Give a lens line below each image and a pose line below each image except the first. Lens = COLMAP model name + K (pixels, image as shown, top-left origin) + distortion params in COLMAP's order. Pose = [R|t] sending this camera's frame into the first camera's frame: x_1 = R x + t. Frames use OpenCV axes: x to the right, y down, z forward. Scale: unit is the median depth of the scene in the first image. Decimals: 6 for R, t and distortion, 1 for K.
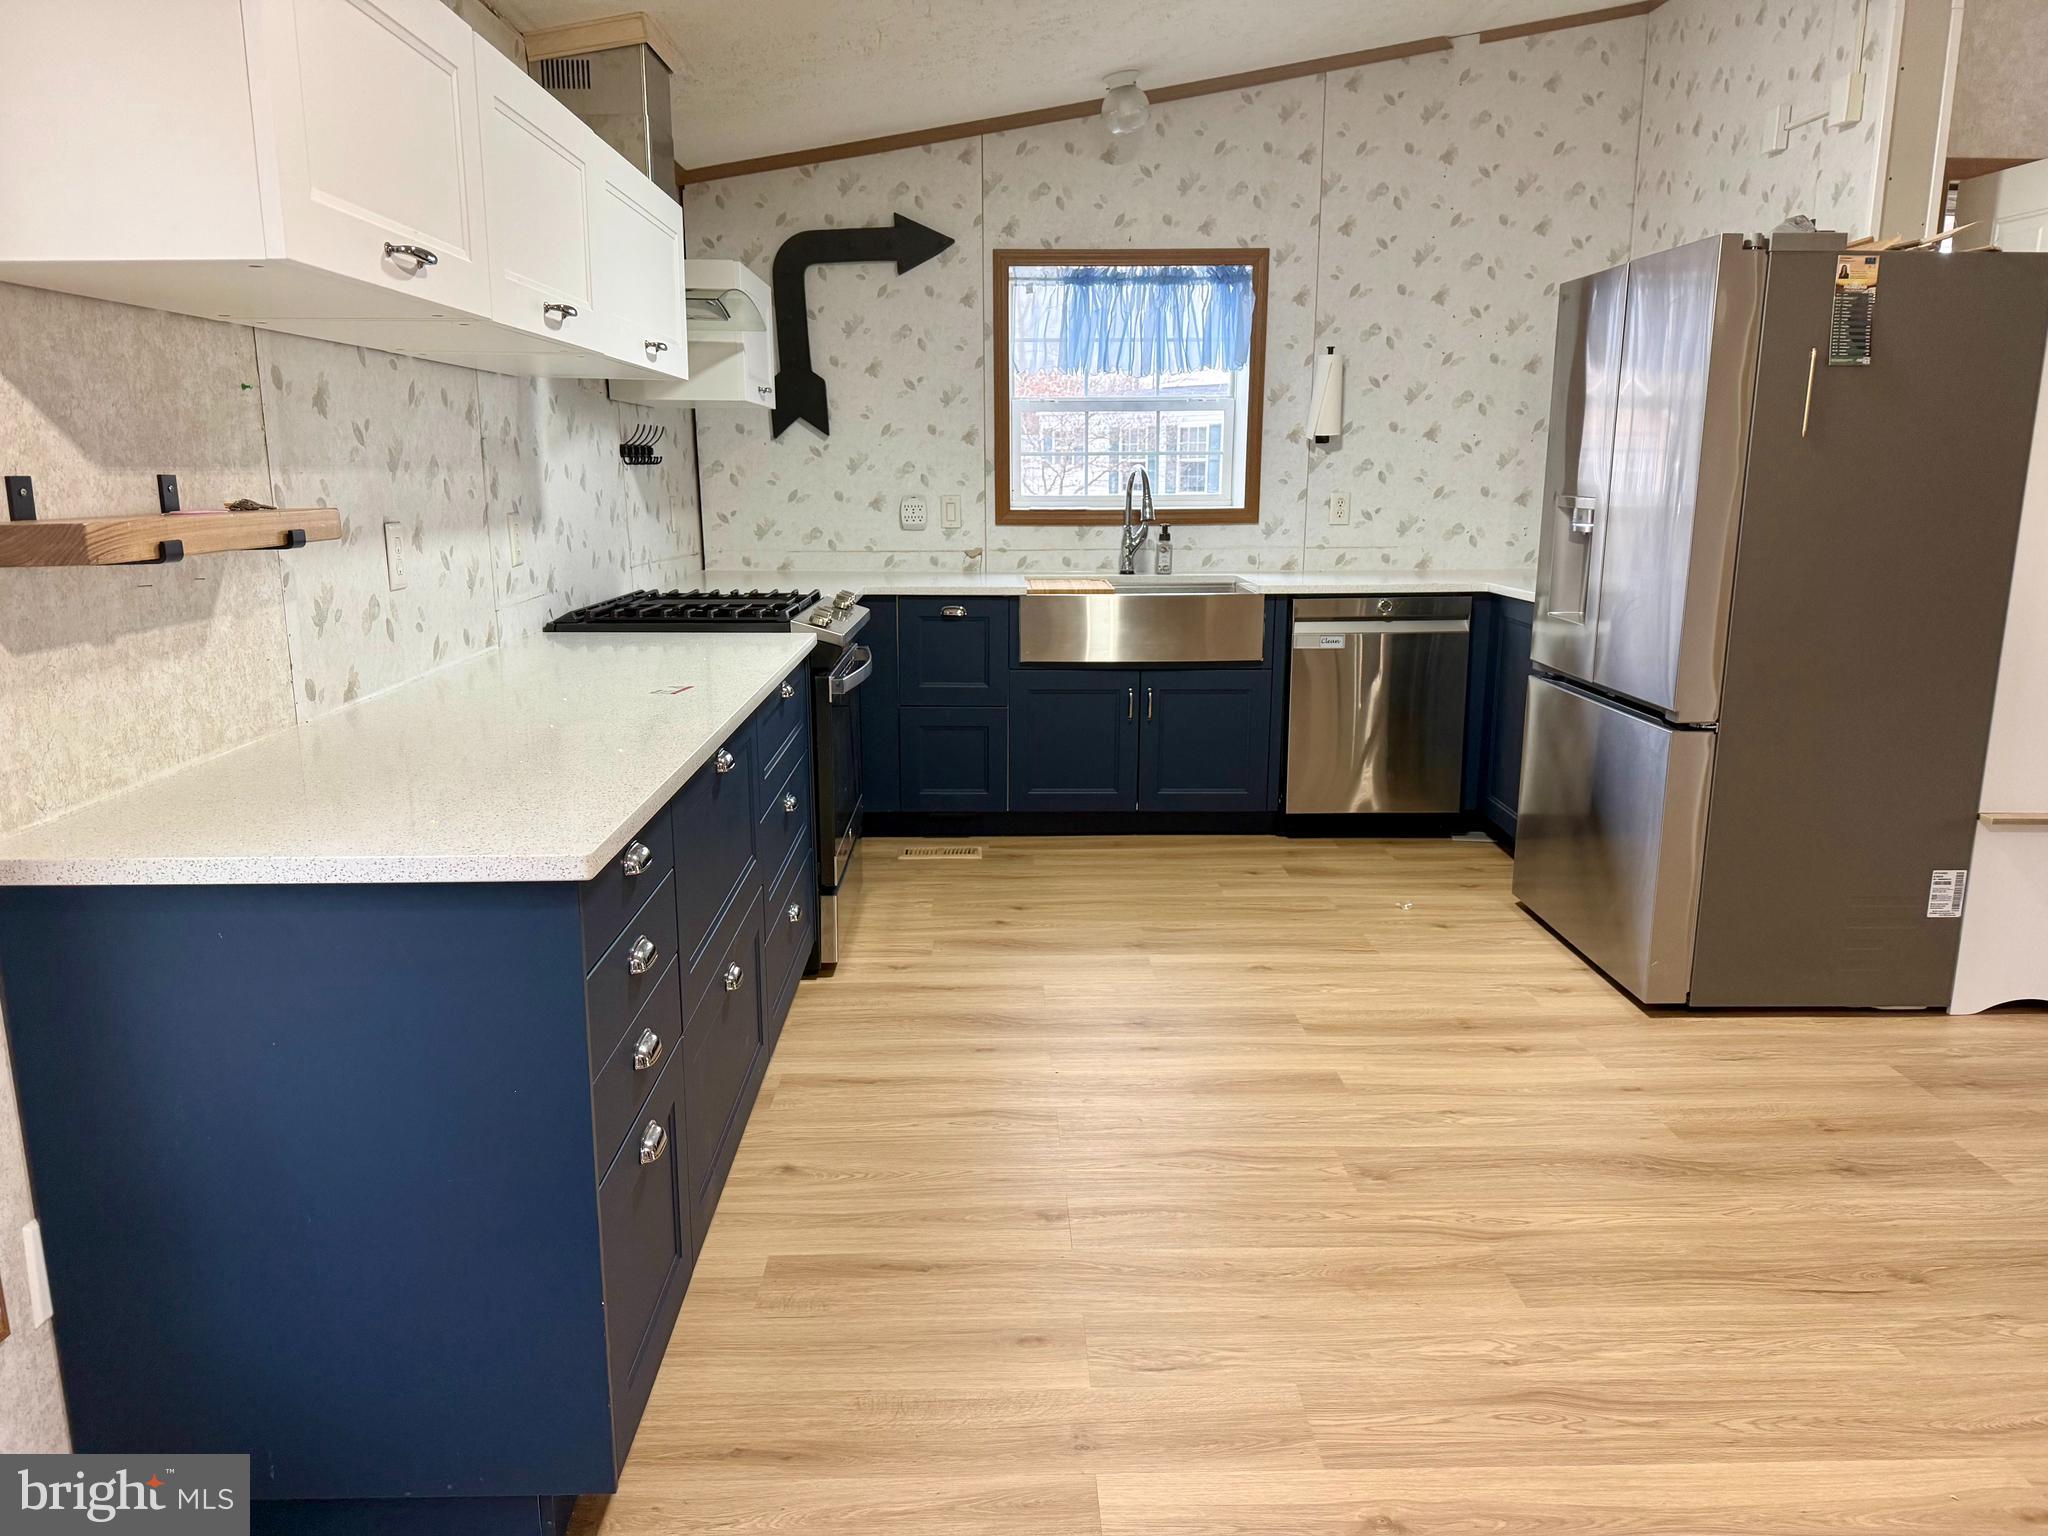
lens RADIAL K [[1426.5, 0, 1019.4], [0, 1426.5, 778.0], [0, 0, 1]] dist [0.136926, -0.213438]
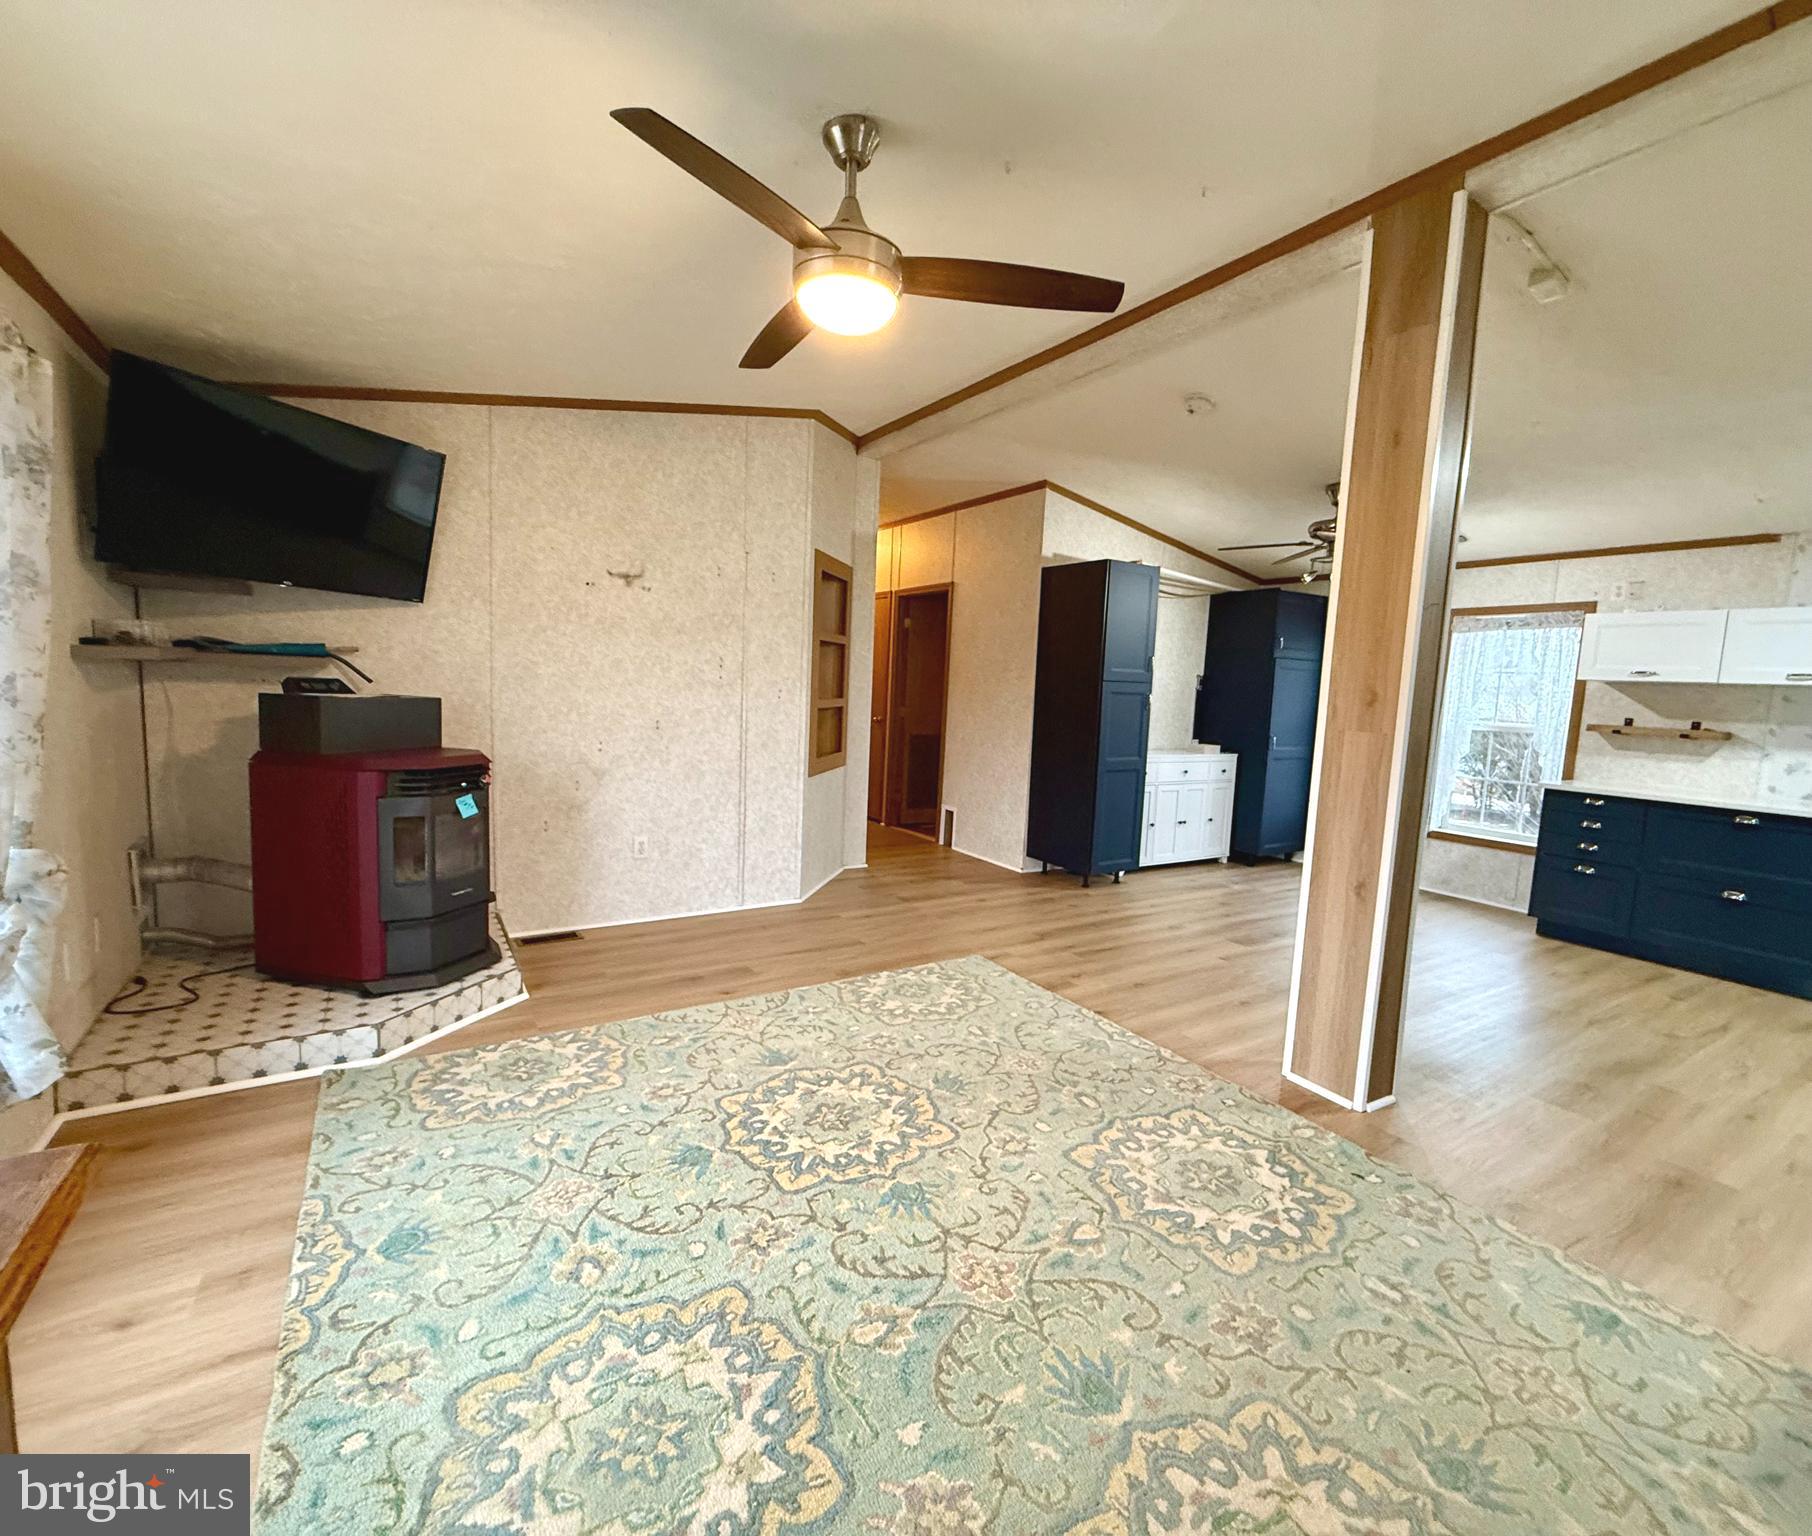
lens RADIAL K [[816.9, 0, 915.9], [0, 816.9, 769.5], [0, 0, 1]] dist [0.001382, -0.004671]
pose [[-0.854547, 0.017841, -0.519068, 1.766848], [-0.152882, 0.946490, 0.284224, -0.271518], [0.496364, 0.322239, -0.806093, 1.228401]]
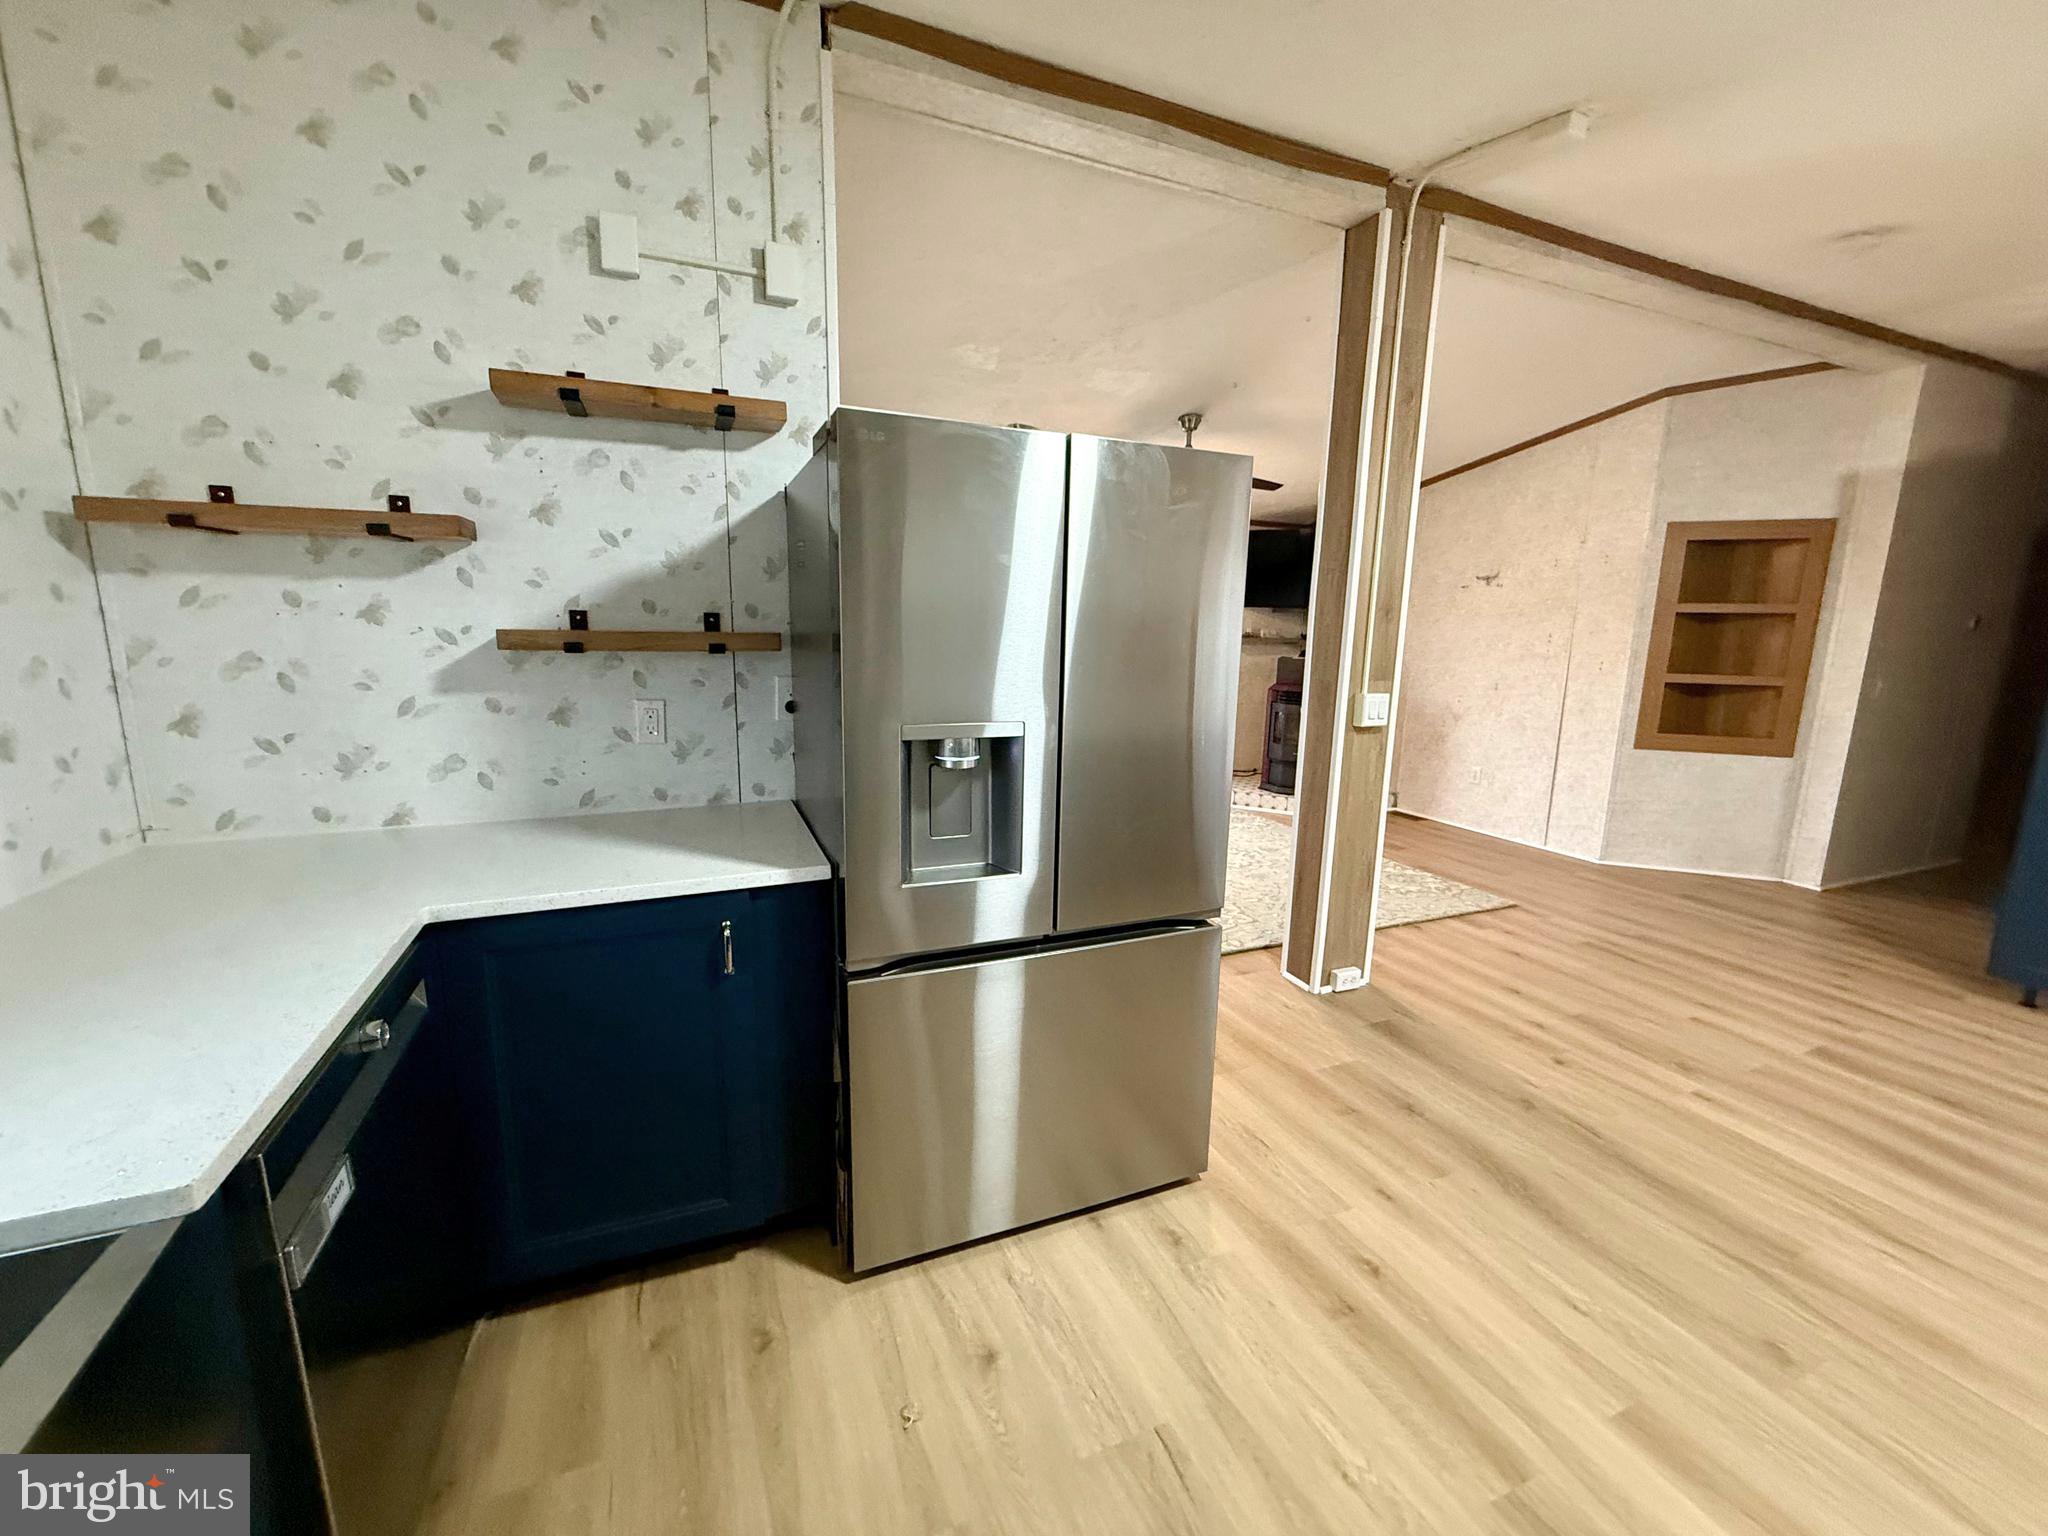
lens RADIAL K [[816.2, 0, 1026.4], [0, 816.2, 772.2], [0, 0, 1]] dist [0.000645, -0.000090]
pose [[-0.372797, -0.173496, 0.911549, -0.022507], [0.180827, 0.949948, 0.254757, -0.368402], [-0.910123, 0.259806, -0.322764, 1.505330]]
